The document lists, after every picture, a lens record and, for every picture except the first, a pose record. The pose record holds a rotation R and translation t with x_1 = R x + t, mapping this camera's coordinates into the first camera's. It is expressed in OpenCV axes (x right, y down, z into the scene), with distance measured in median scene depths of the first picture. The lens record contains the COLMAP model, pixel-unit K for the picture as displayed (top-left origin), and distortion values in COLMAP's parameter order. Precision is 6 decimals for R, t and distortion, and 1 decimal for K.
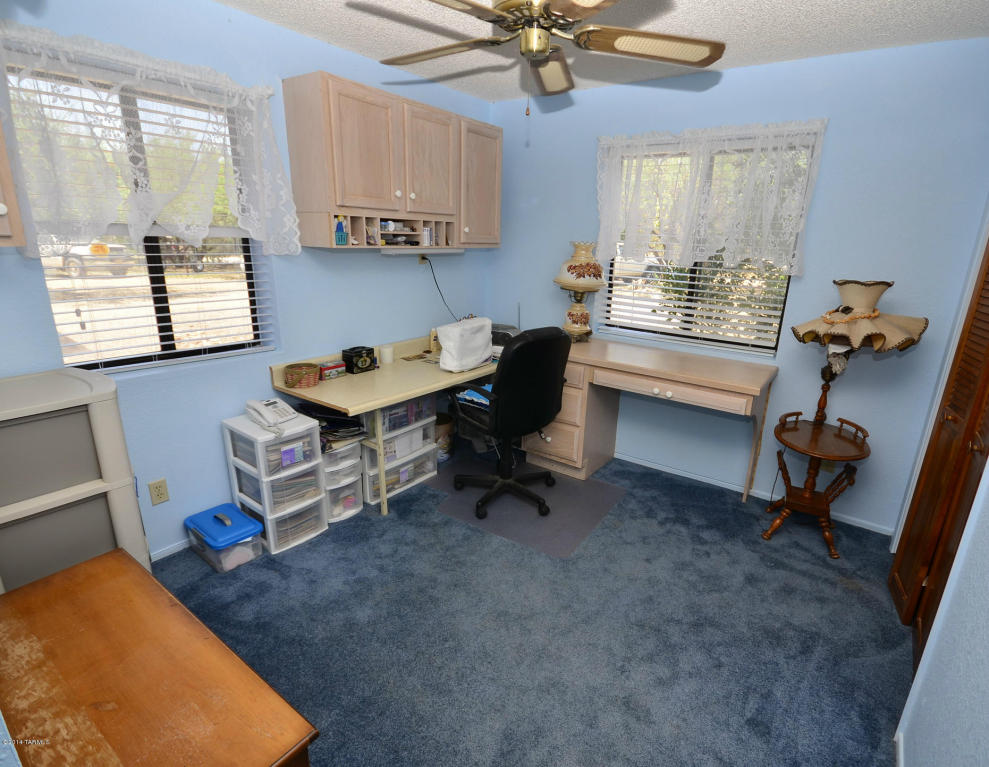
lens RADIAL K [[503.2, 0, 494.7], [0, 503.2, 382.8], [0, 0, 1]] dist [0.002580, 0.000344]
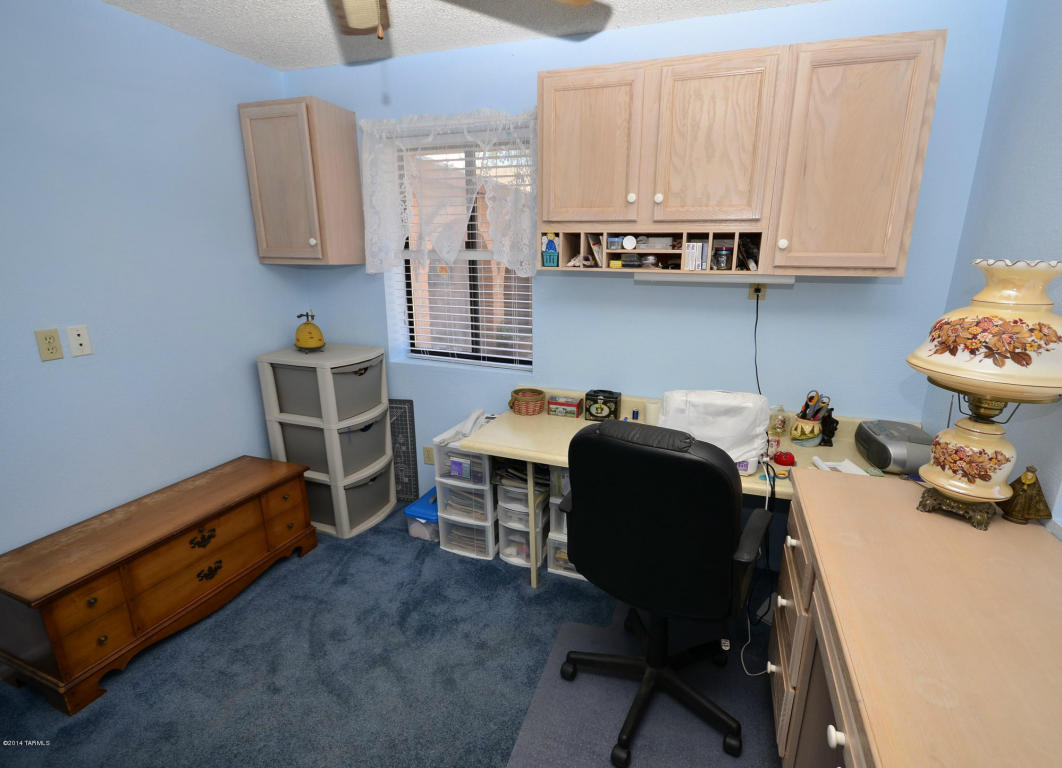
lens RADIAL K [[484.8, 0, 532.9], [0, 484.8, 386.7], [0, 0, 1]] dist [-0.004348, -0.000349]
pose [[0.320628, 0.223387, -0.920487, 0.503795], [-0.267615, 0.953564, 0.138197, -0.186773], [0.908614, 0.202027, 0.365521, 0.719122]]
